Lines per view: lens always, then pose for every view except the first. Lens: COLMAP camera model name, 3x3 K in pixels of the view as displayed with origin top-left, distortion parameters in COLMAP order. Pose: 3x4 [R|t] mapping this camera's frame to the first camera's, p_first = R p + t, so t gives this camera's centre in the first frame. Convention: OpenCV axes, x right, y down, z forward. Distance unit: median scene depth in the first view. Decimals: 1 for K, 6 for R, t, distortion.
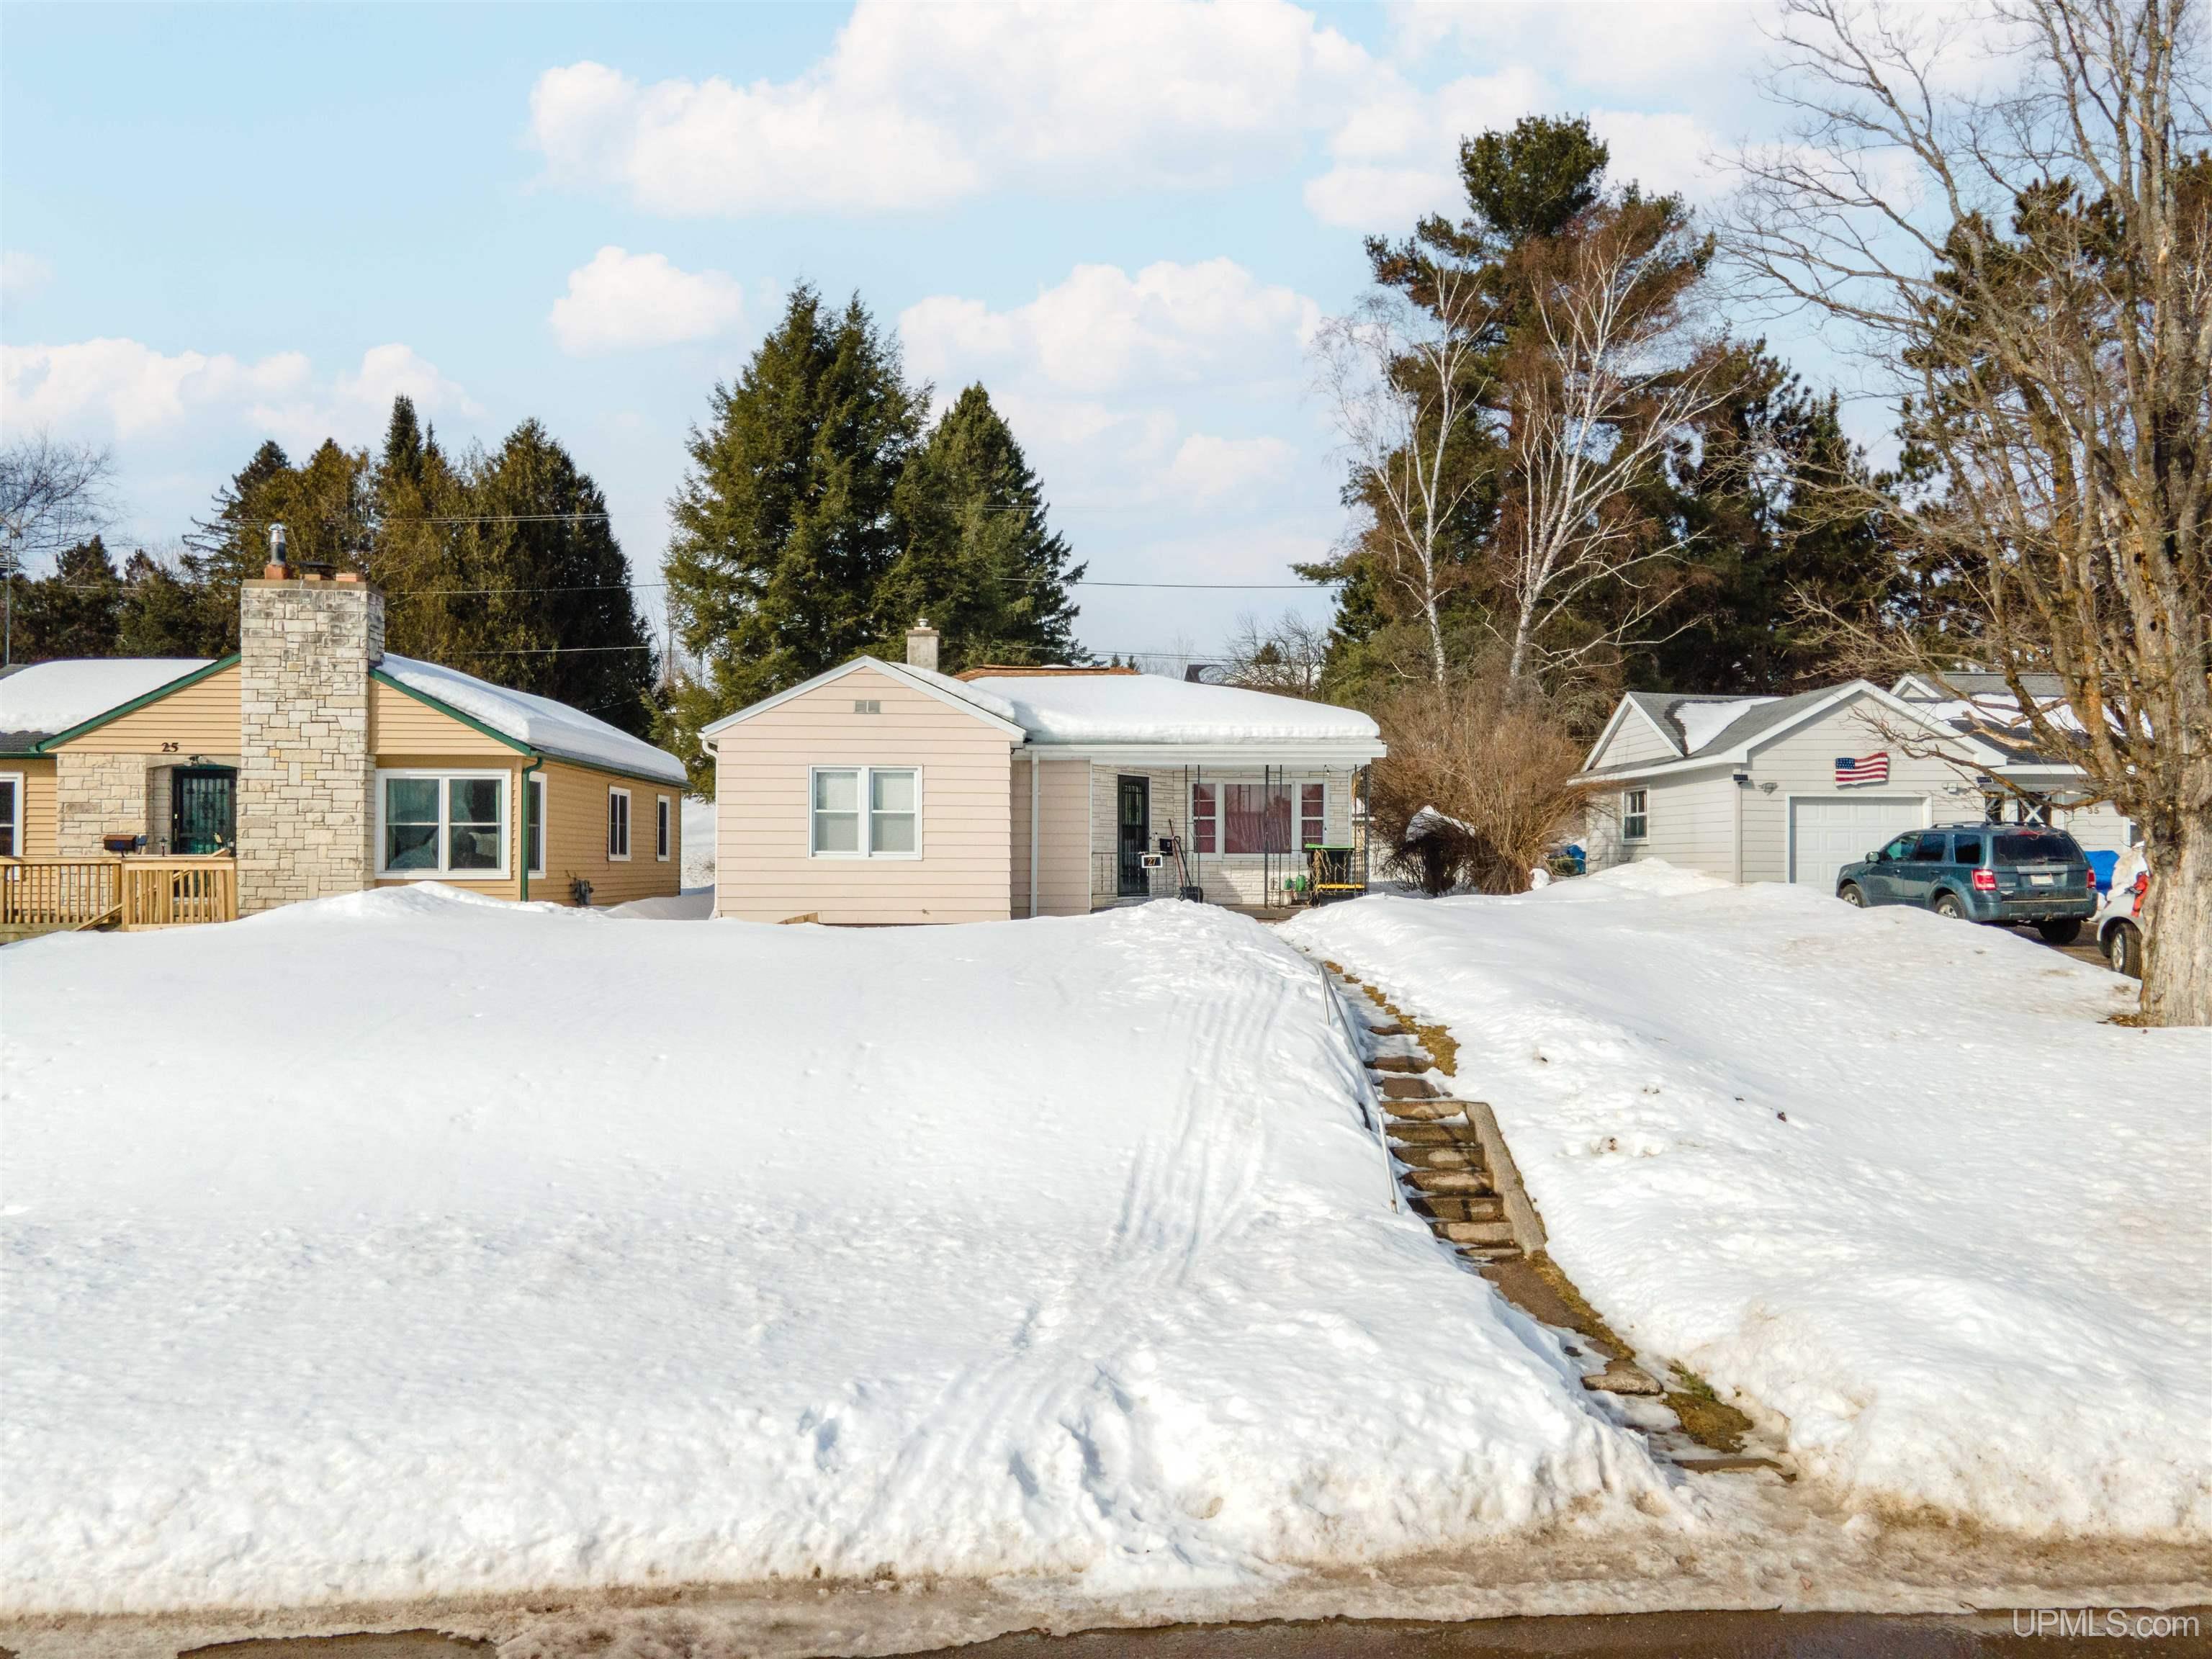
lens RADIAL K [[1666.7, 0, 1106.0], [0, 1666.7, 829.5], [0, 0, 1]] dist [0.056058, 0.006155]
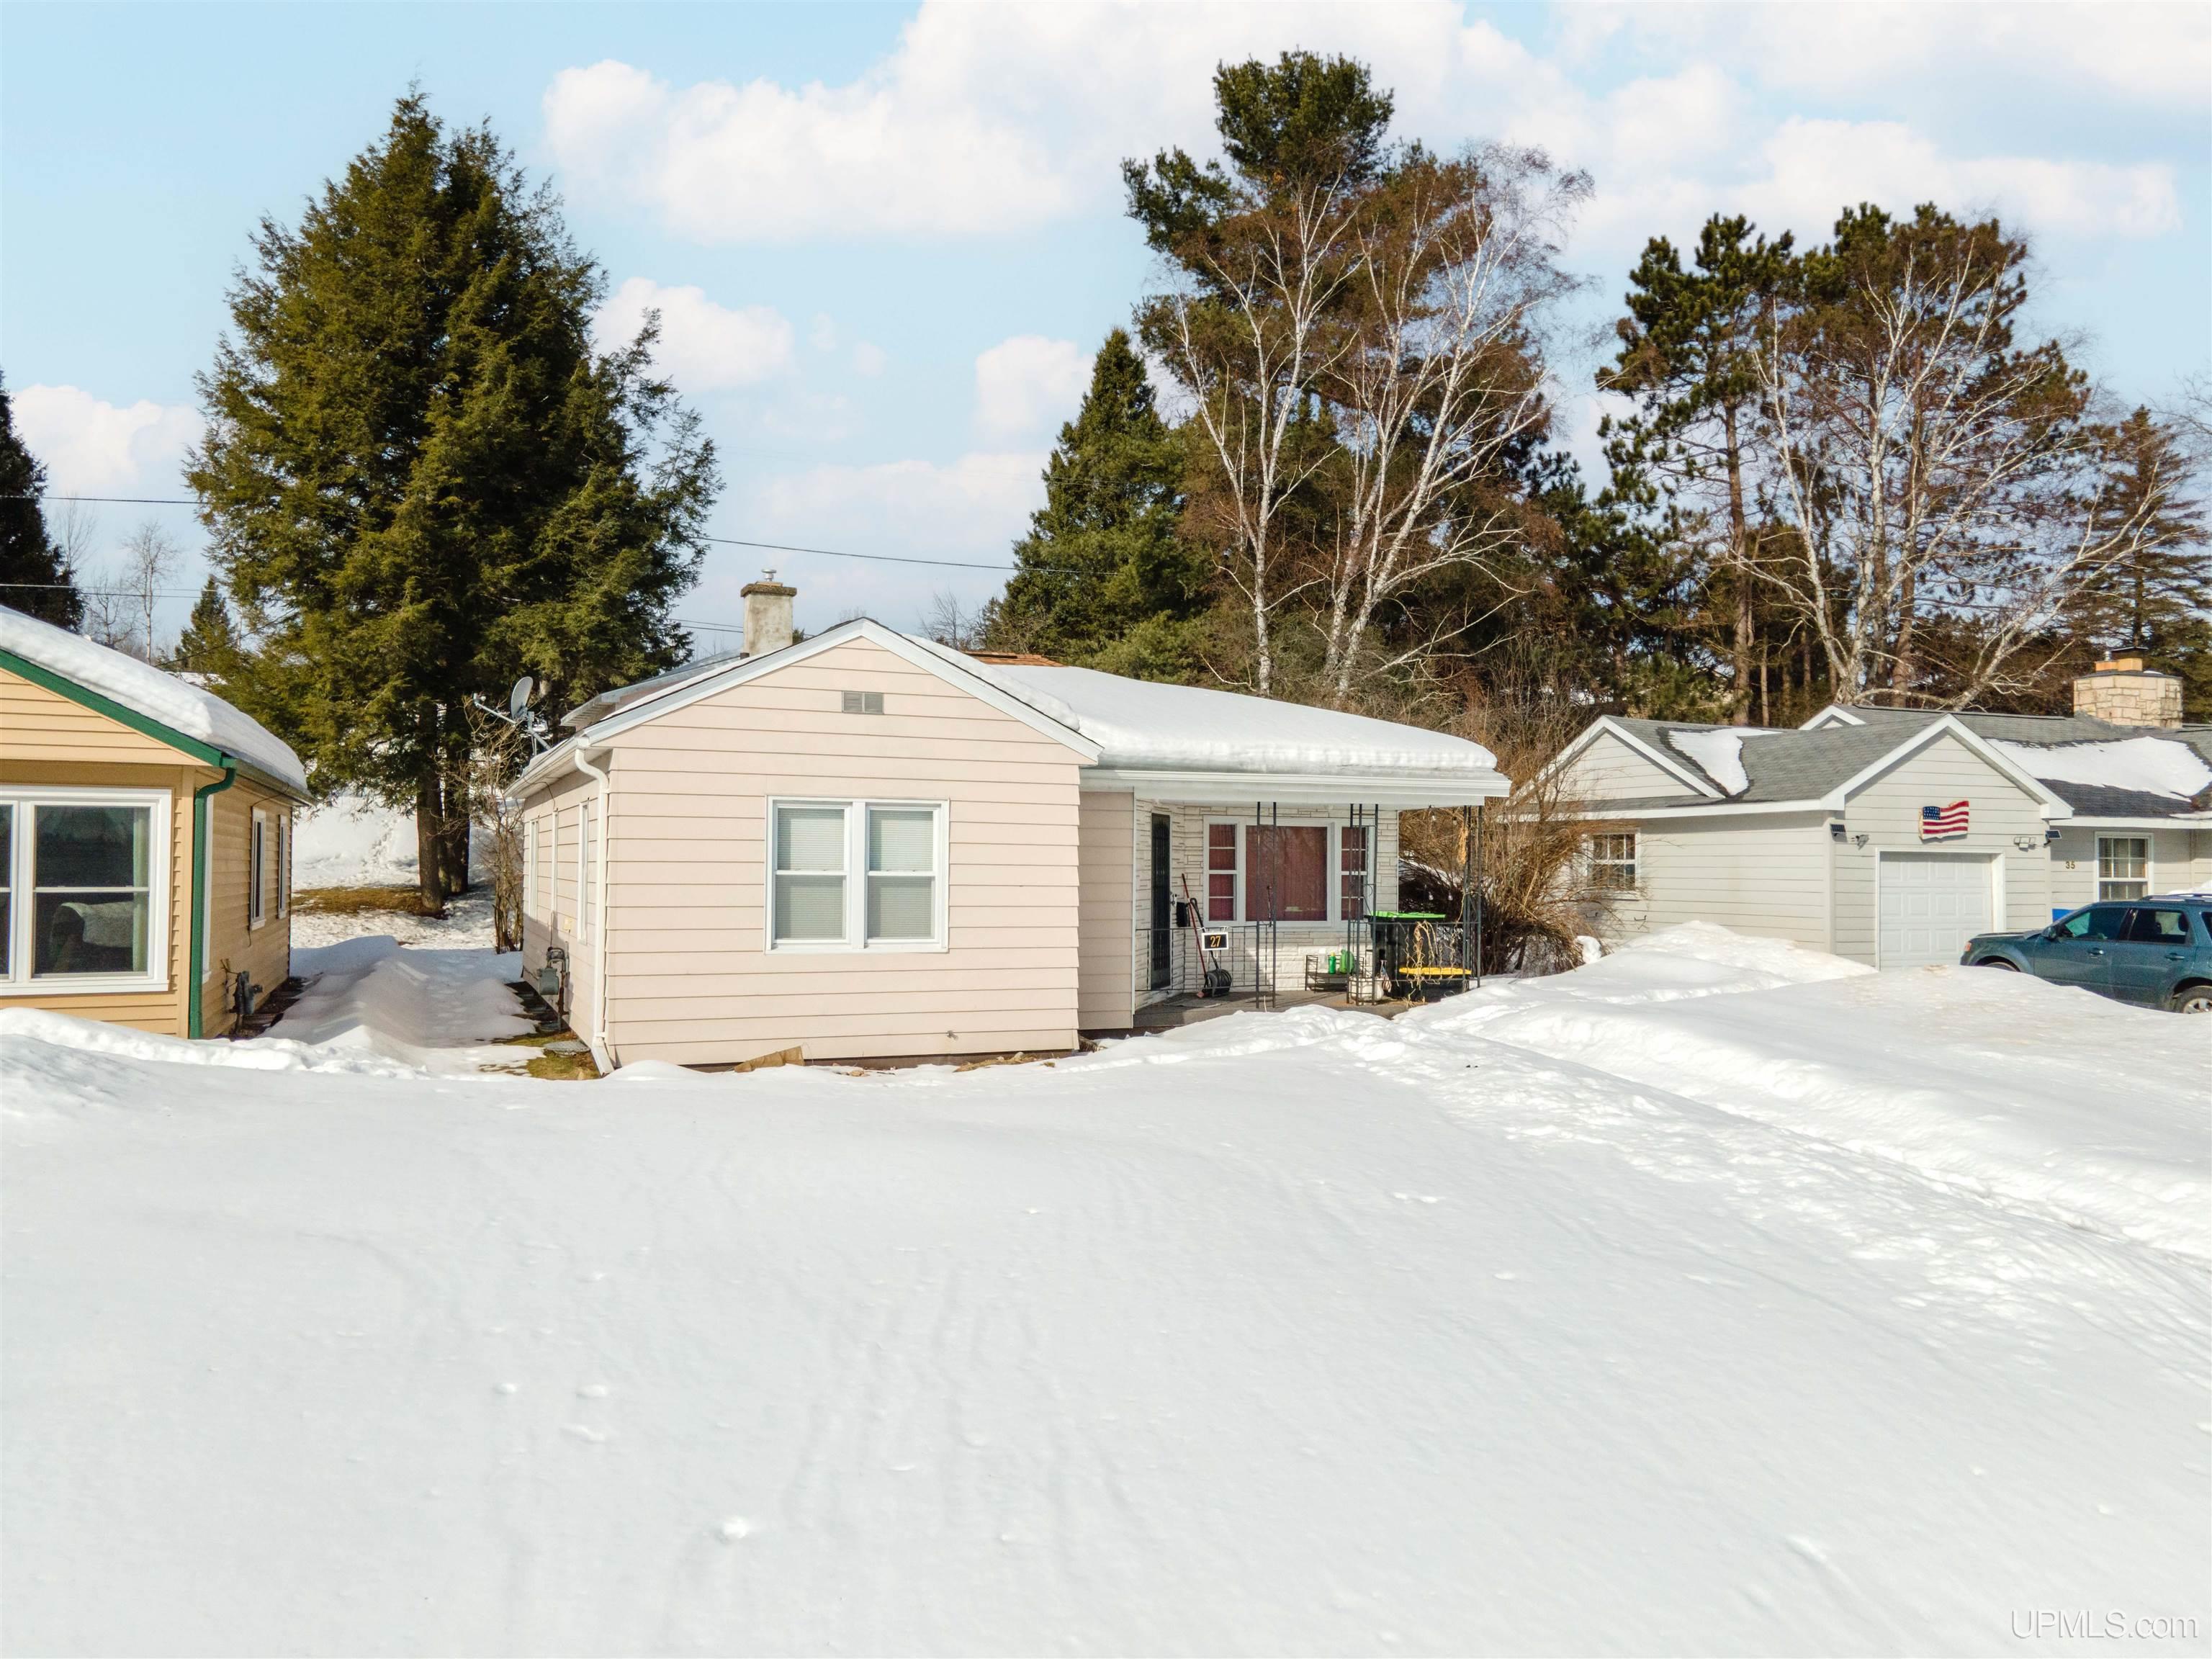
lens RADIAL K [[1666.7, 0, 1106.0], [0, 1666.7, 829.5], [0, 0, 1]] dist [0.056058, 0.006155]
pose [[0.938550, 0.013239, 0.344890, -0.235486], [-0.013988, 0.999902, -0.000316, -0.024459], [-0.344860, -0.004527, 0.938643, 0.343610]]
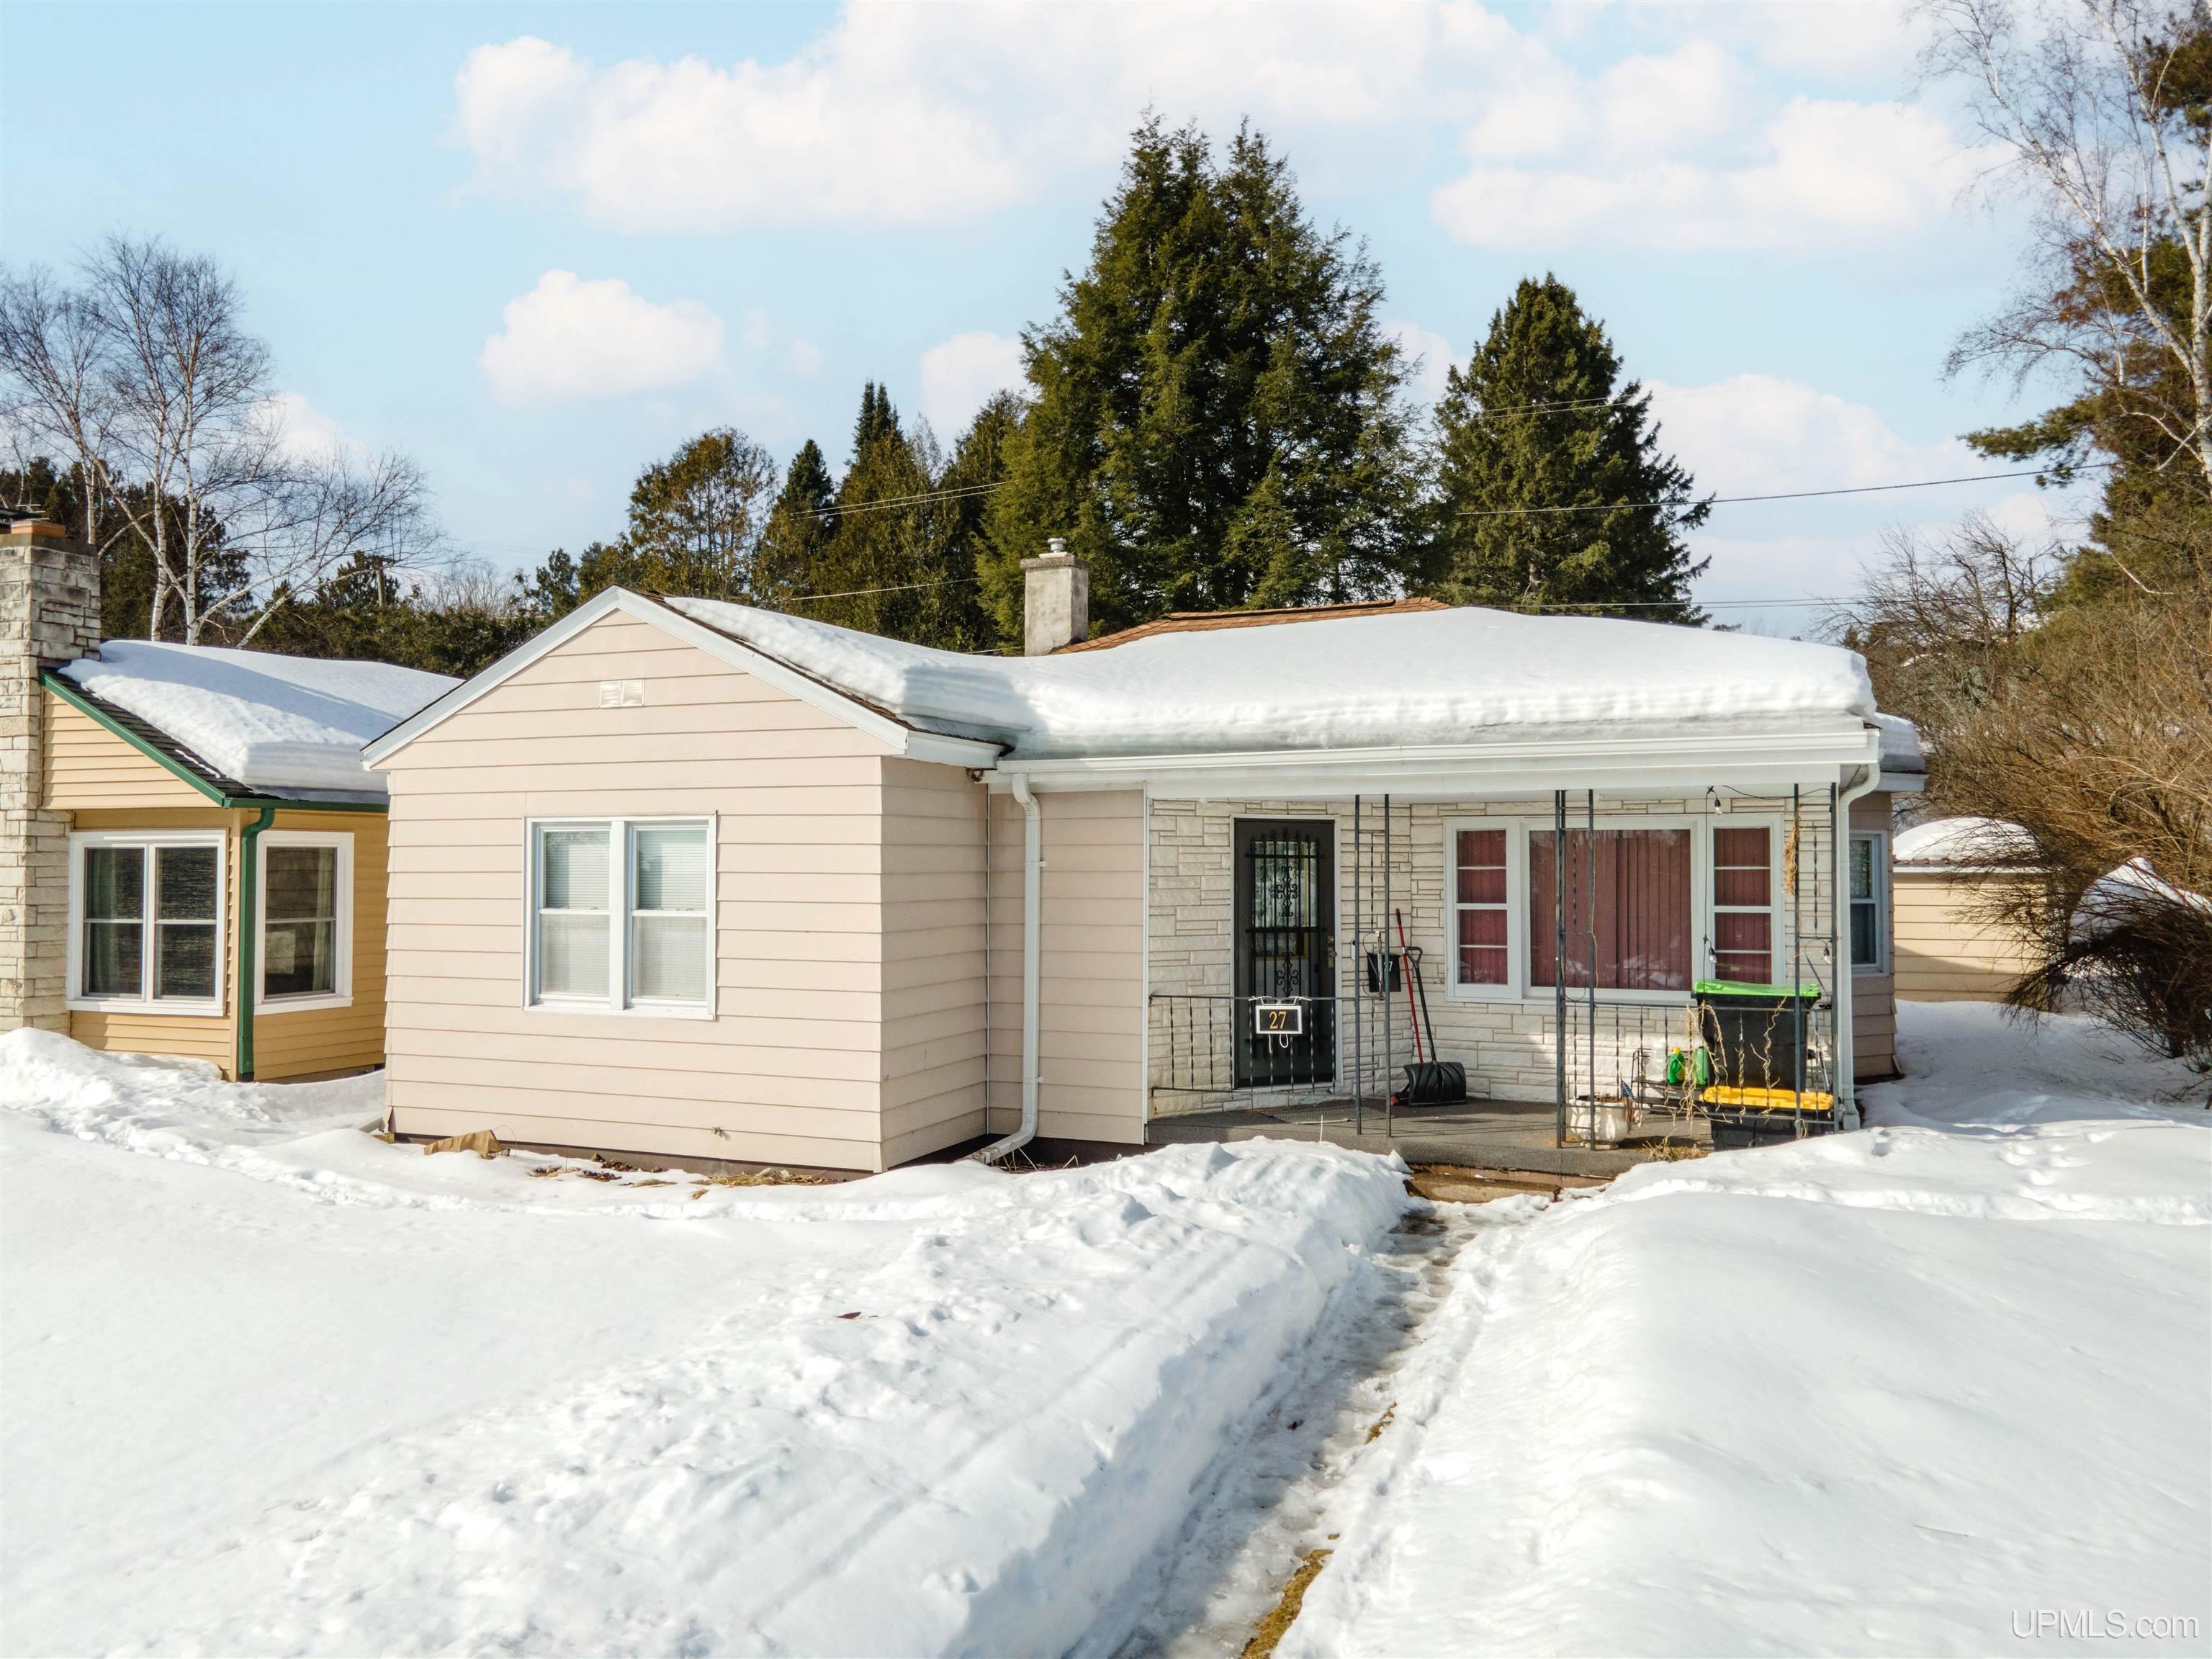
lens RADIAL K [[1644.0, 0, 1106.0], [0, 1644.0, 829.5], [0, 0, 1]] dist [0.041890, -0.000585]
pose [[0.899425, -0.012872, -0.436885, 0.162407], [0.011447, 0.999917, -0.005895, -0.026352], [0.436924, 0.000301, 0.899498, 0.554670]]
